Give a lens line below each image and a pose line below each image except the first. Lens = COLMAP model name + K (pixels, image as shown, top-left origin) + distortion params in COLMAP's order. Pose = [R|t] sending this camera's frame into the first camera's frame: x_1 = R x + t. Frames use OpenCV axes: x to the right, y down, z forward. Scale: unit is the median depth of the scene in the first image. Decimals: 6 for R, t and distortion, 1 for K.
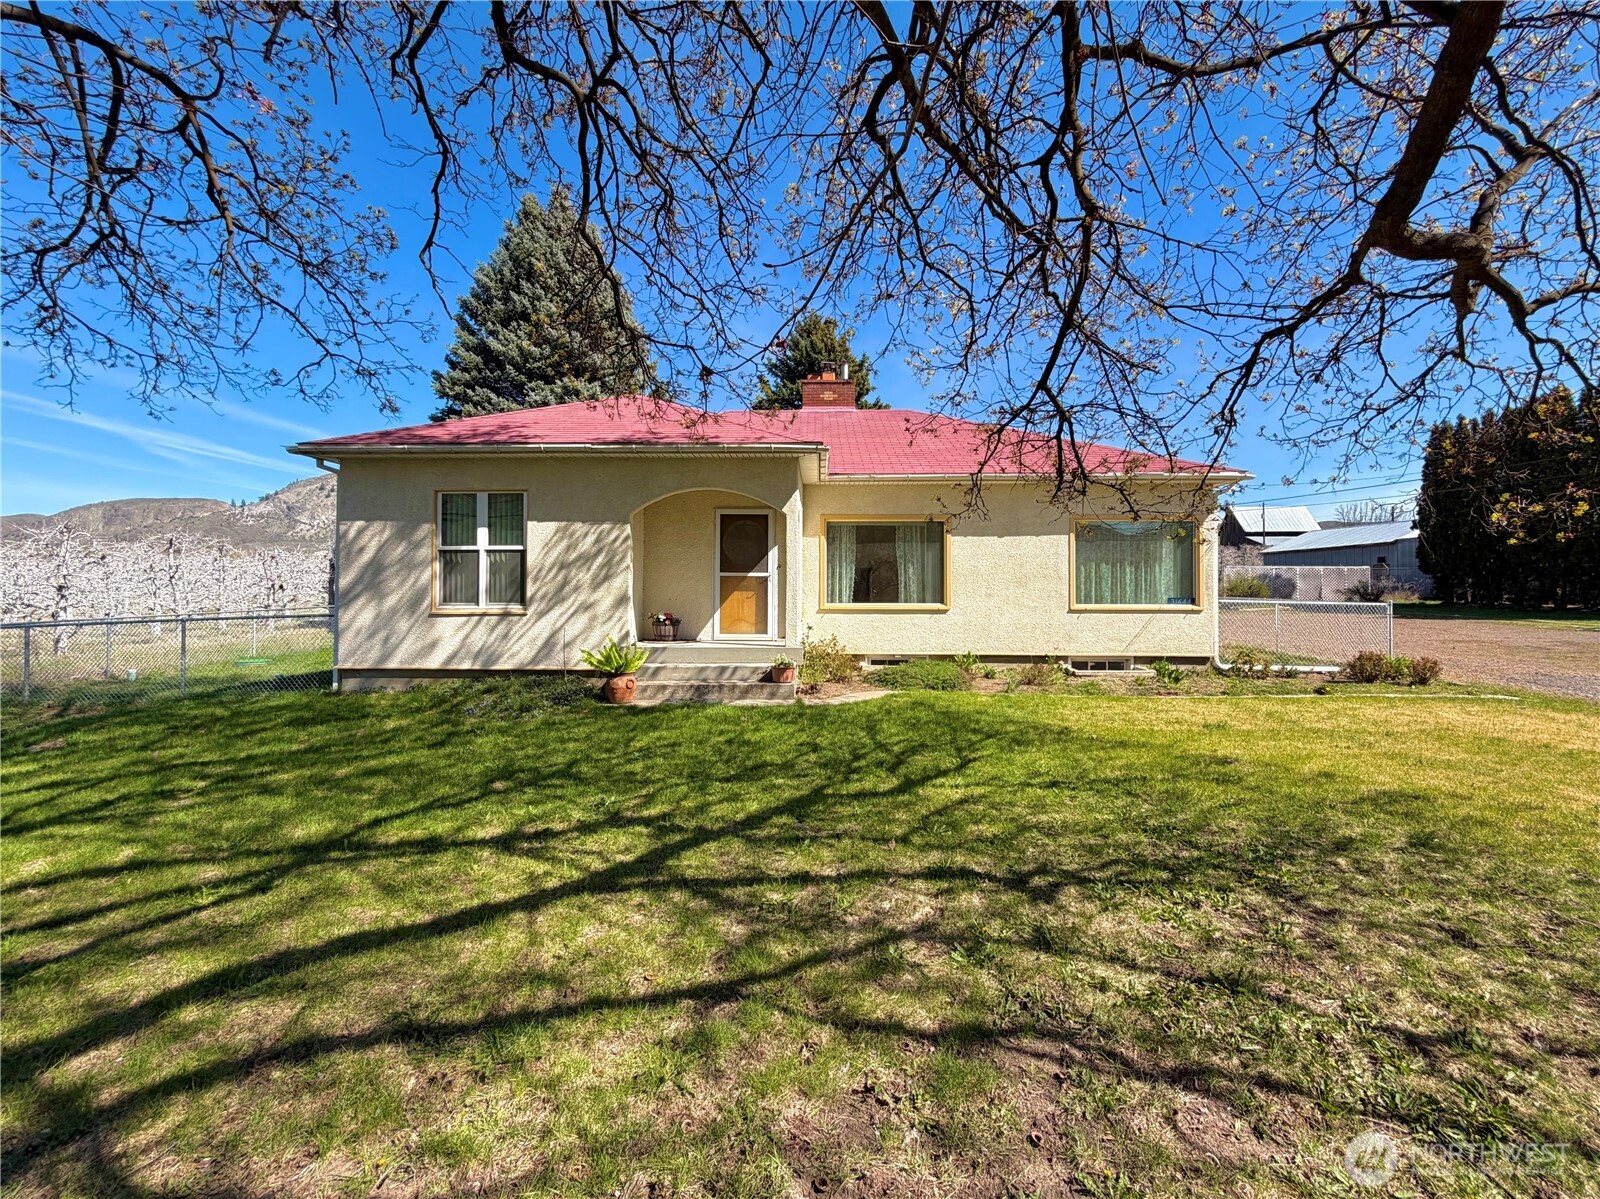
lens RADIAL K [[649.8, 0, 802.2], [0, 649.8, 574.7], [0, 0, 1]] dist [-0.000999, -0.000141]
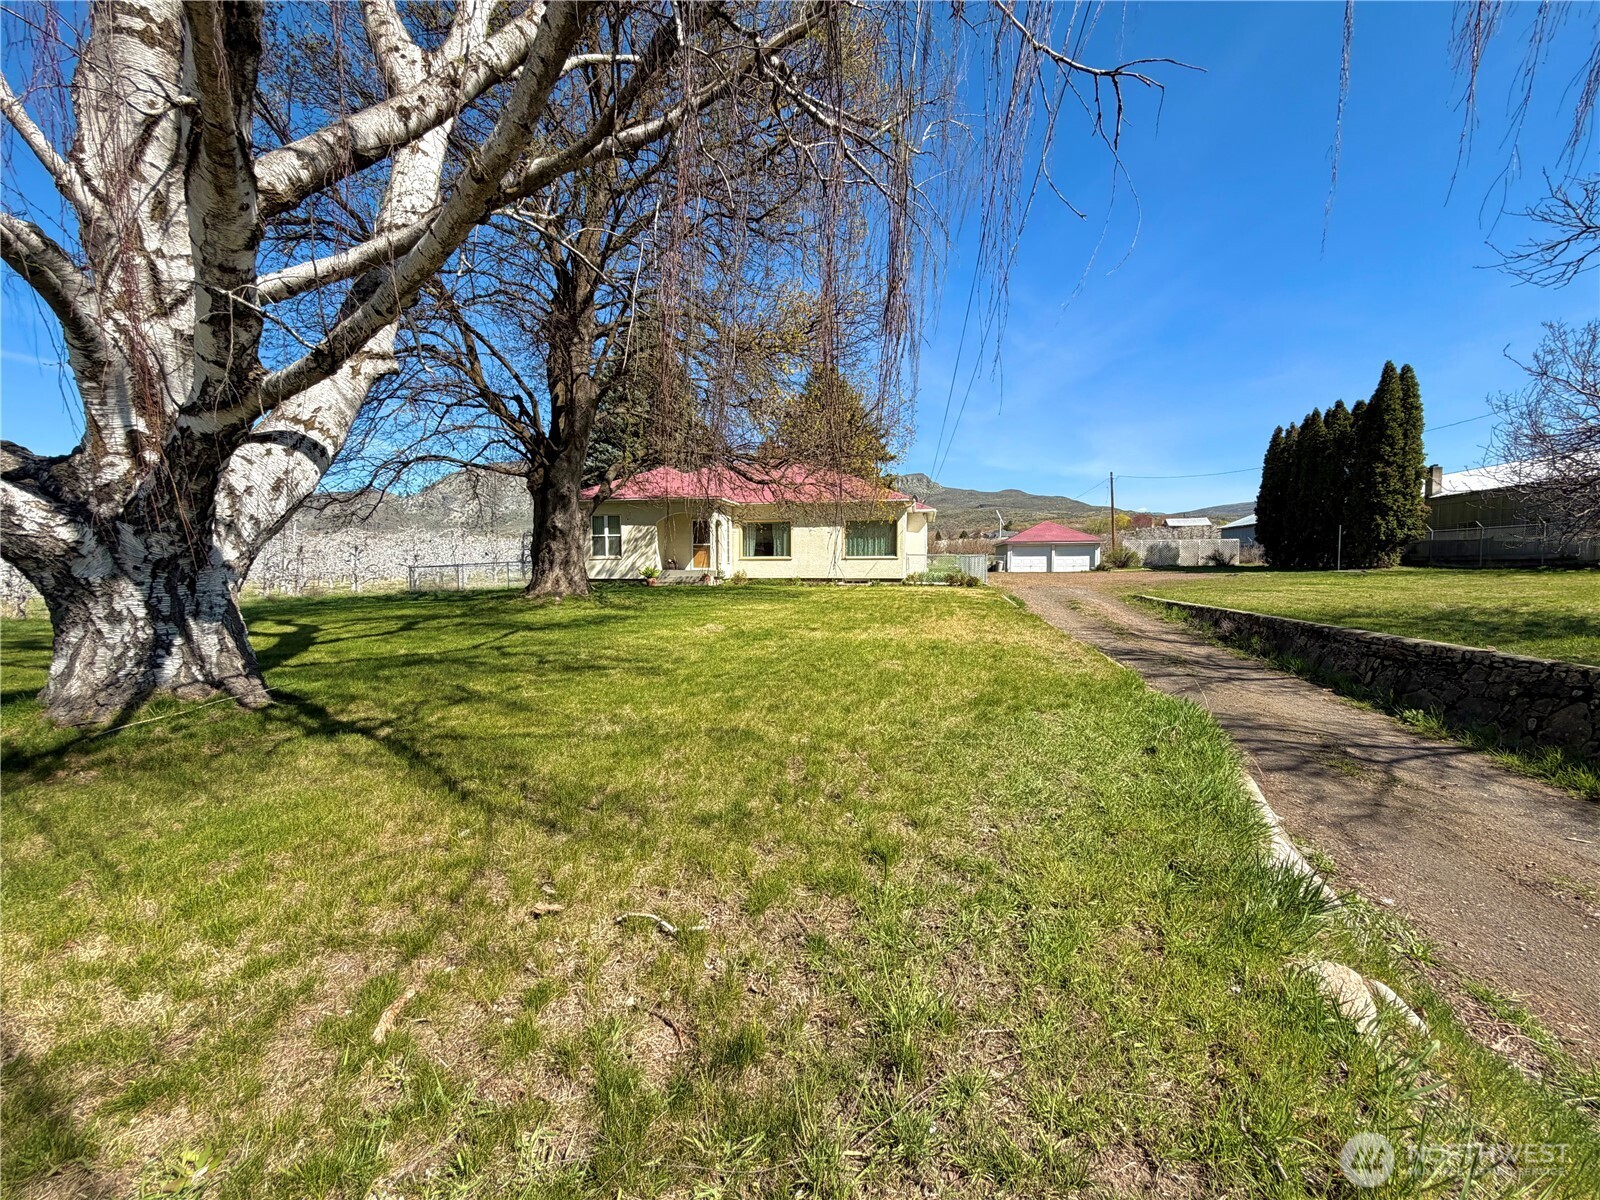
lens RADIAL K [[638.3, 0, 797.9], [0, 638.3, 601.4], [0, 0, 1]] dist [-0.000721, -0.000031]
pose [[0.987122, 0.006818, -0.159824, 0.688562], [0.005420, 0.997093, 0.076005, 0.034831], [0.159877, -0.075893, 0.984215, -1.439411]]
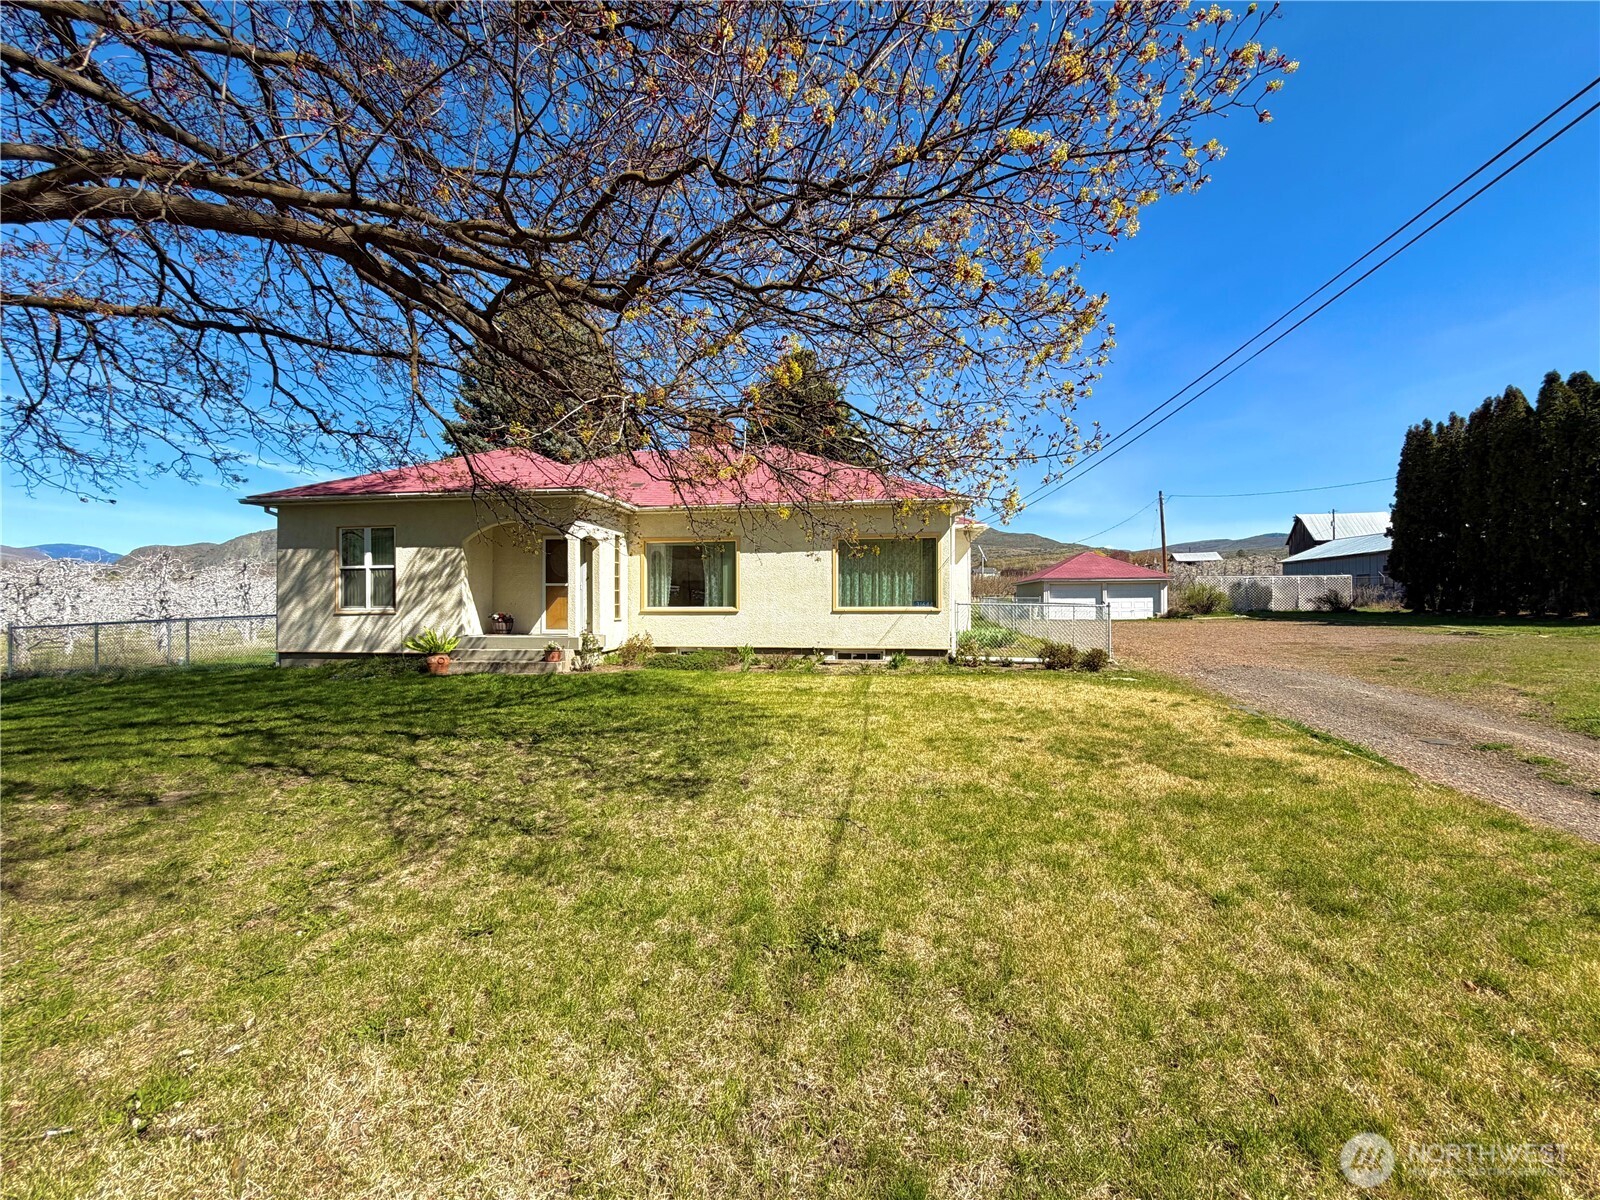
lens RADIAL K [[638.3, 0, 797.9], [0, 638.3, 601.4], [0, 0, 1]] dist [-0.000721, -0.000031]
pose [[0.991982, -0.005636, -0.126252, 0.552968], [0.007810, 0.999830, 0.016726, 0.015871], [0.126136, -0.017578, 0.991857, -0.234570]]
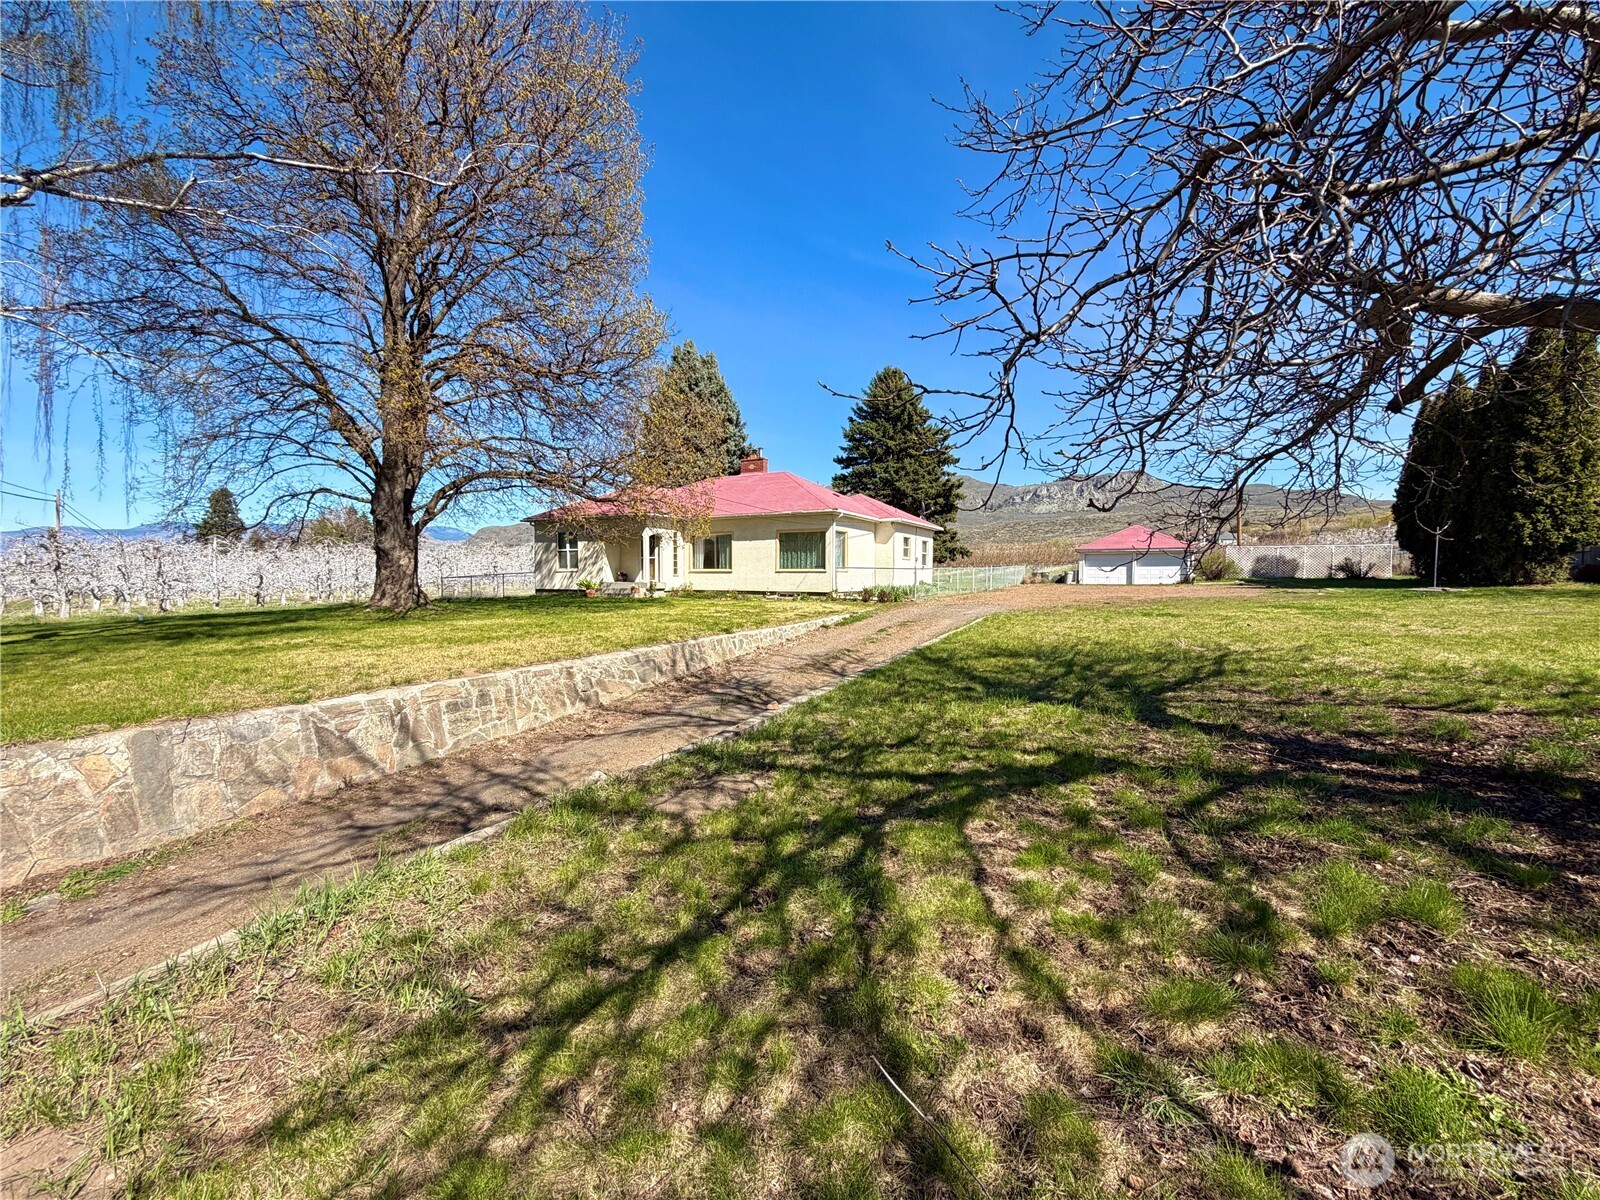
lens RADIAL K [[630.6, 0, 800.0], [0, 630.6, 600.0], [0, 0, 1]] dist [-0.000086, -0.000050]
pose [[0.895316, 0.018955, -0.445029, 1.647167], [0.009210, 0.998093, 0.061039, 0.019516], [0.445337, -0.058747, 0.893434, -1.071485]]
